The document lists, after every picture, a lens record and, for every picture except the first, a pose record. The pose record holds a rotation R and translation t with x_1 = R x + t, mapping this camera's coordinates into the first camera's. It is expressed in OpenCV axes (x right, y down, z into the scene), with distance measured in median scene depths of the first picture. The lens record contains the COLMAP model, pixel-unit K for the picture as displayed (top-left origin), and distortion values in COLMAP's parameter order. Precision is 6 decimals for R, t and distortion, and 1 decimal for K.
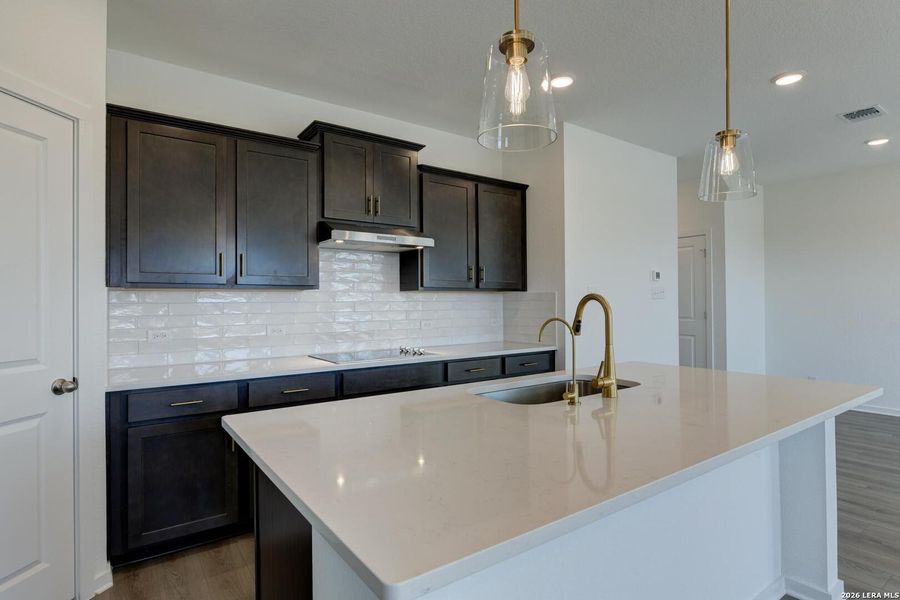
lens RADIAL K [[471.0, 0, 447.7], [0, 471.0, 298.7], [0, 0, 1]] dist [-0.010445, -0.001175]
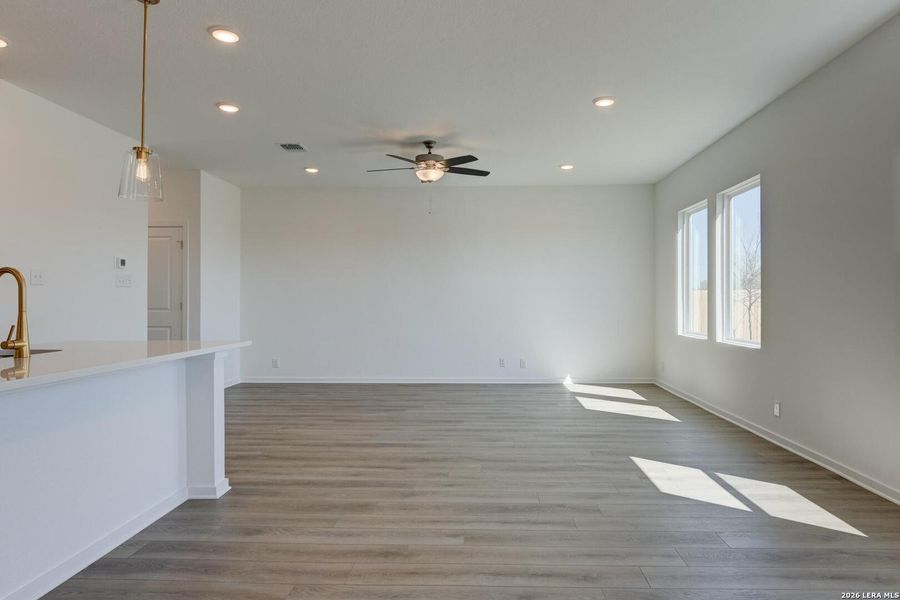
lens RADIAL K [[552.4, 0, 468.1], [0, 552.4, 295.3], [0, 0, 1]] dist [0.001097, -0.001070]
pose [[0.608689, 0.015041, 0.793267, -0.043132], [-0.009405, 0.999887, -0.011743, 0.043158], [-0.793353, -0.000313, 0.608761, -0.461753]]
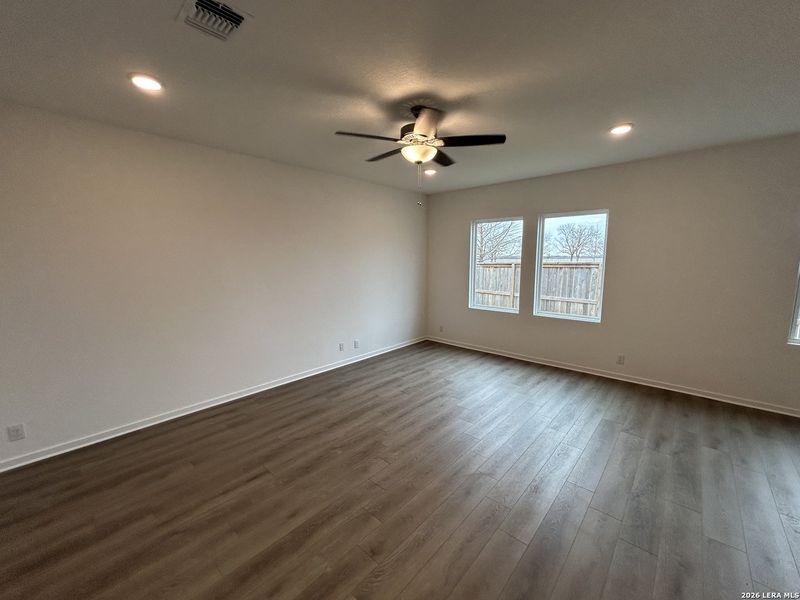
lens RADIAL K [[325.8, 0, 400.0], [0, 325.8, 300.0], [0, 0, 1]] dist [0.000594, -0.000685]
pose [[-0.215972, -0.120154, 0.968978, 0.536210], [-0.003711, 0.992493, 0.122243, -0.131121], [-0.976393, 0.022806, -0.214796, 1.221651]]
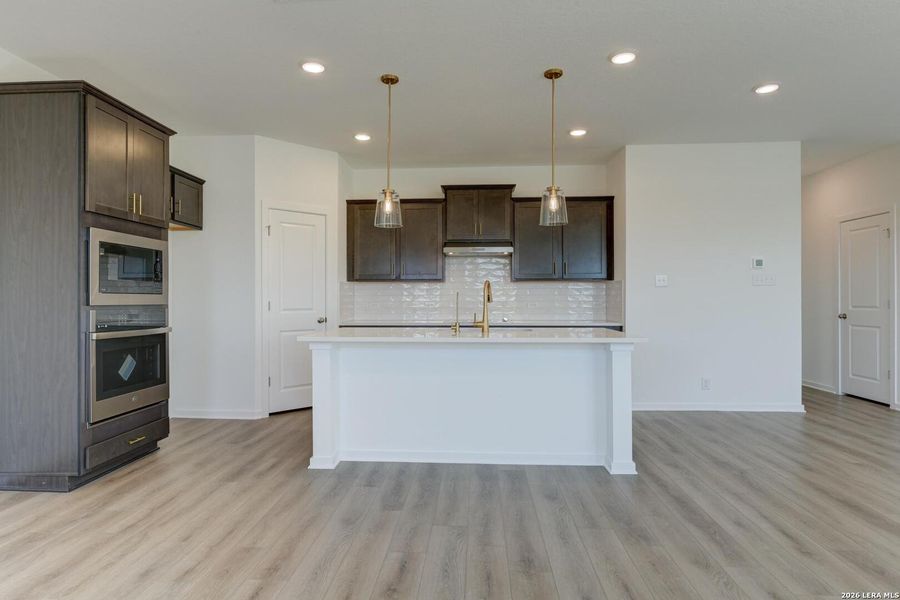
lens RADIAL K [[495.4, 0, 445.6], [0, 495.4, 296.0], [0, 0, 1]] dist [-0.007161, -0.000602]
pose [[0.775330, 0.001922, -0.631554, 1.042977], [0.001534, 0.999987, 0.004927, 0.030837], [0.631555, -0.004789, 0.775316, -0.498091]]
